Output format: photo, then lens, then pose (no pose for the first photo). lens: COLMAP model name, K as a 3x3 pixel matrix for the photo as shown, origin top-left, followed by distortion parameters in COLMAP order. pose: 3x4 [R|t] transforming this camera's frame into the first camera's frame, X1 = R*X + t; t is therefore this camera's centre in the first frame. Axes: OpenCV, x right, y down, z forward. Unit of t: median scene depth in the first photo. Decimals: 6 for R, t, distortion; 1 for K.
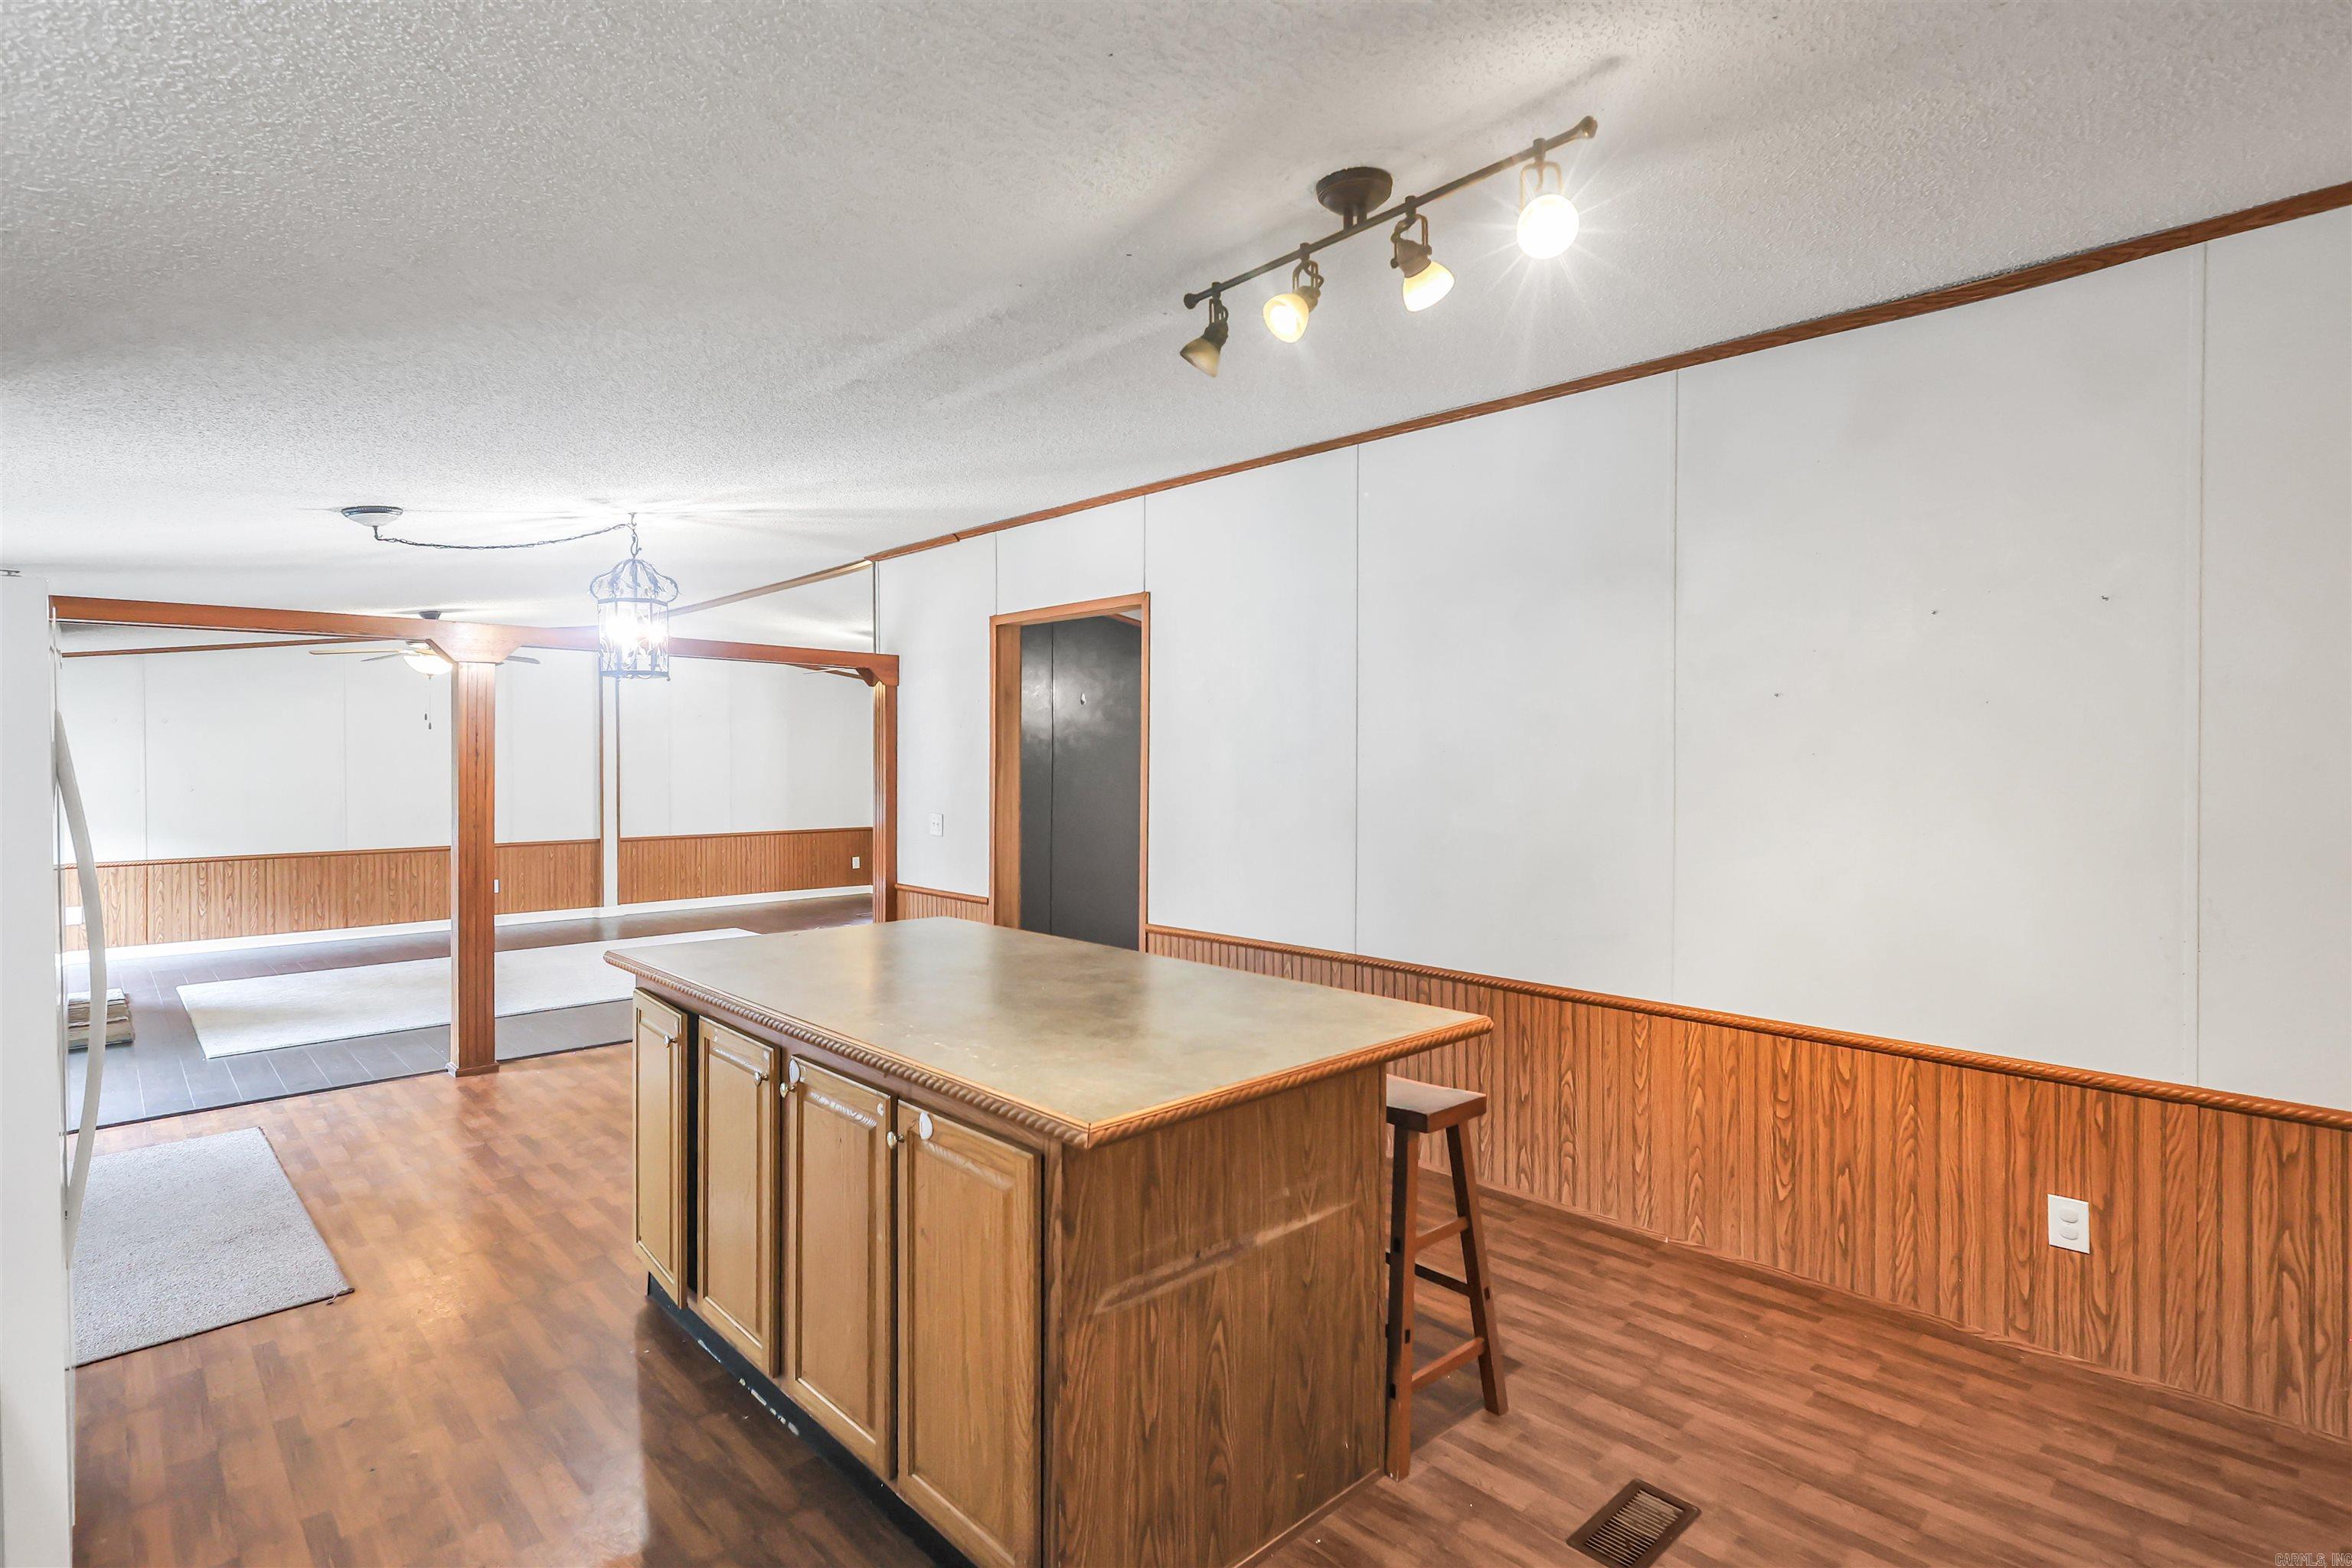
lens RADIAL K [[1121.3, 0, 1177.4], [0, 1121.3, 745.7], [0, 0, 1]] dist [-0.001261, -0.000306]
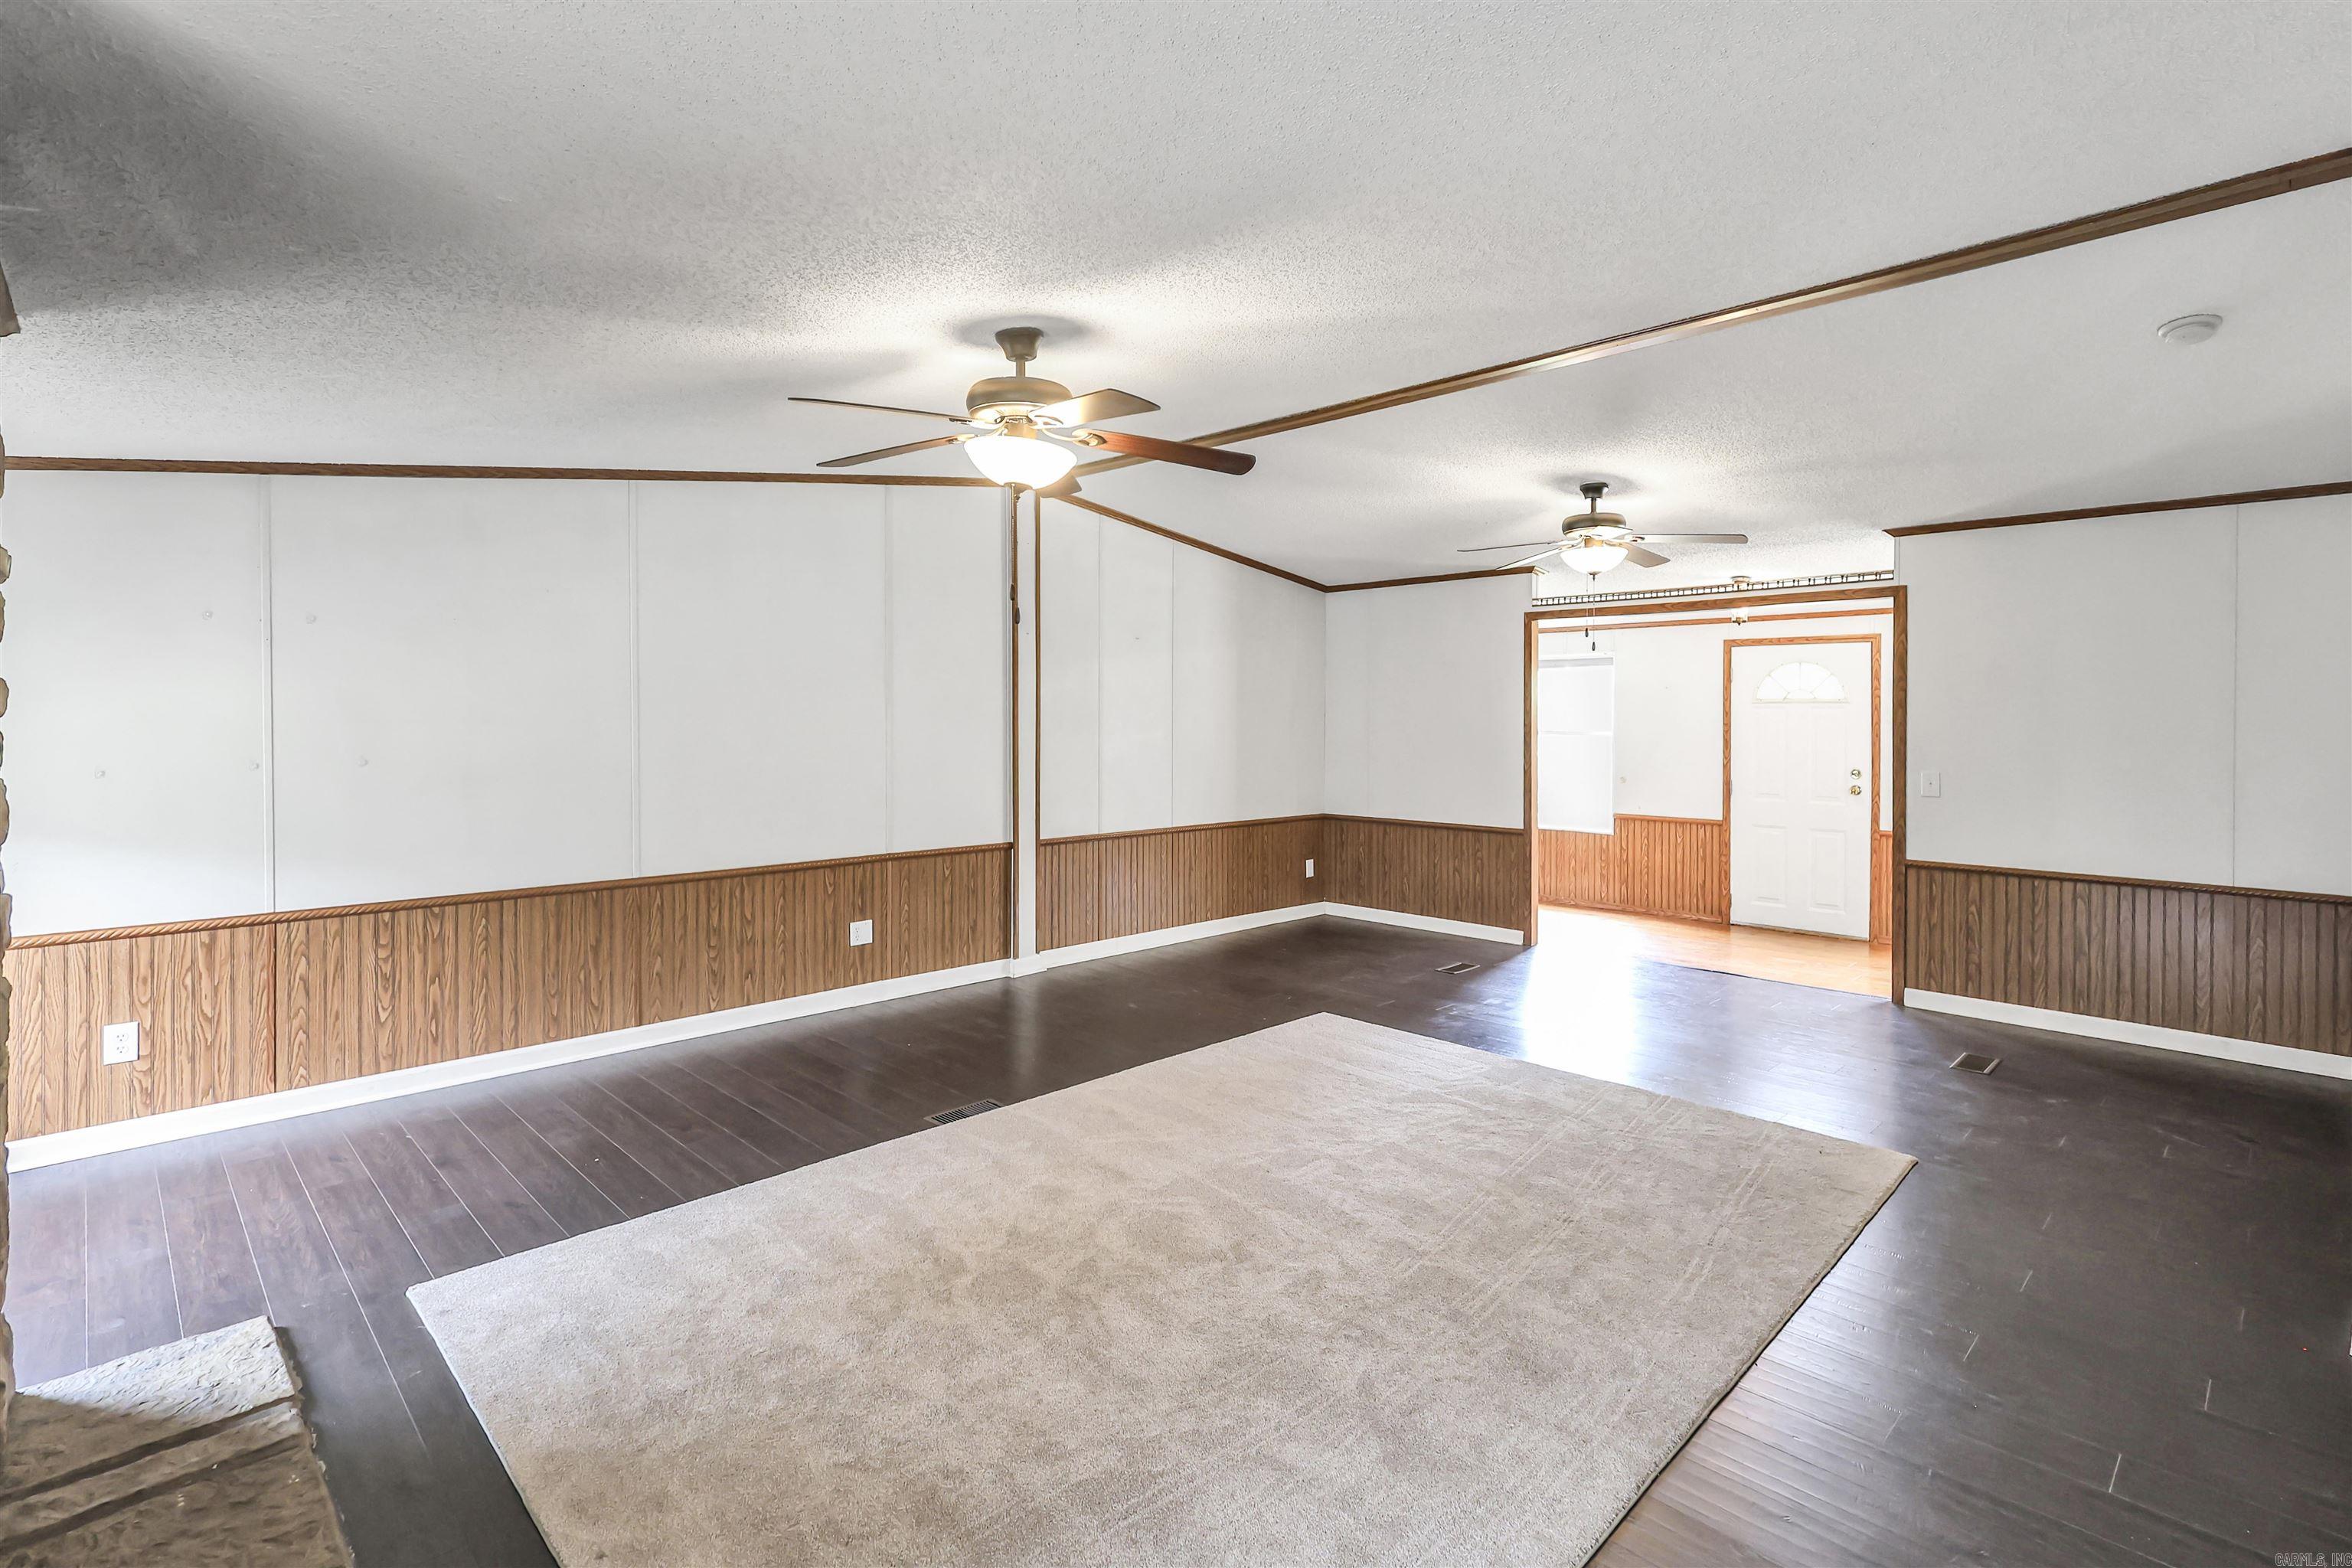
lens RADIAL K [[1121.3, 0, 1219.4], [0, 1121.3, 706.1], [0, 0, 1]] dist [-0.001261, -0.000306]
pose [[0.999777, 0.004703, 0.020574, -0.703945], [-0.004736, 0.999988, 0.001534, 0.016360], [-0.020567, -0.001631, 0.999787, 0.686711]]
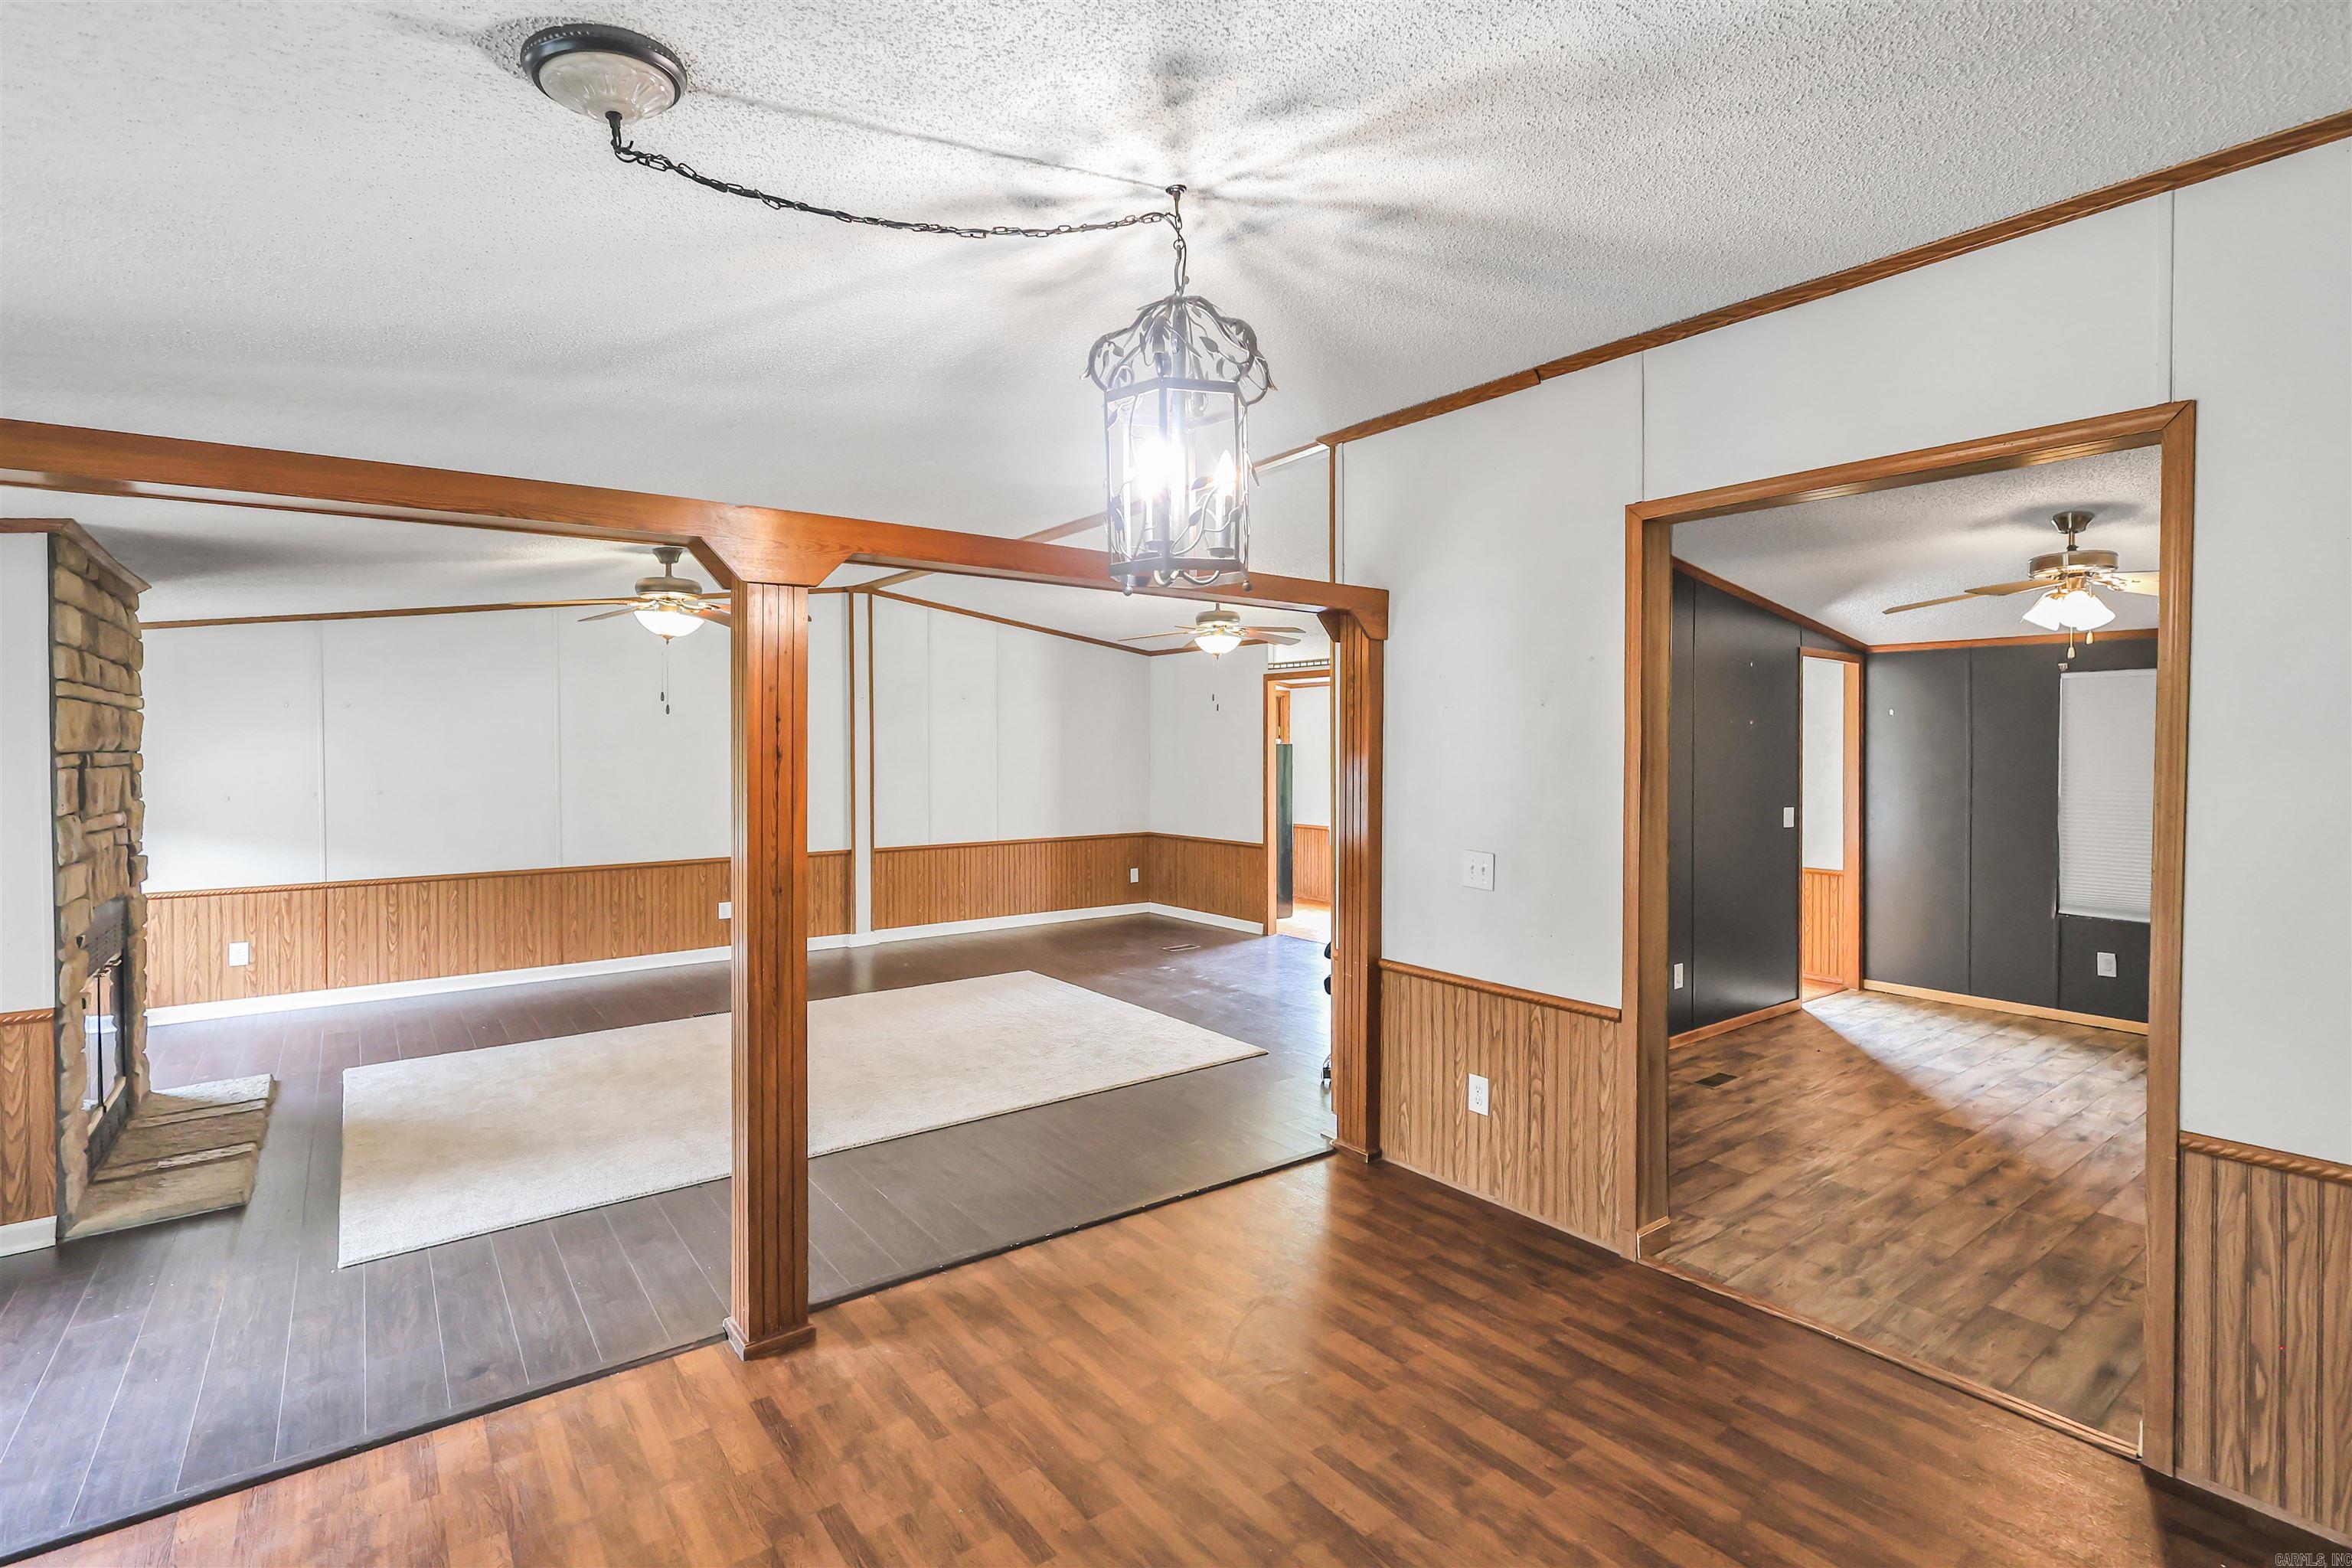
lens RADIAL K [[1121.3, 0, 1212.0], [0, 1121.3, 737.3], [0, 0, 1]] dist [-0.001261, -0.000306]
pose [[0.993447, -0.001975, -0.114273, -0.275332], [0.002551, 0.999985, 0.004895, -0.002998], [0.114262, -0.005154, 0.993437, 0.378482]]
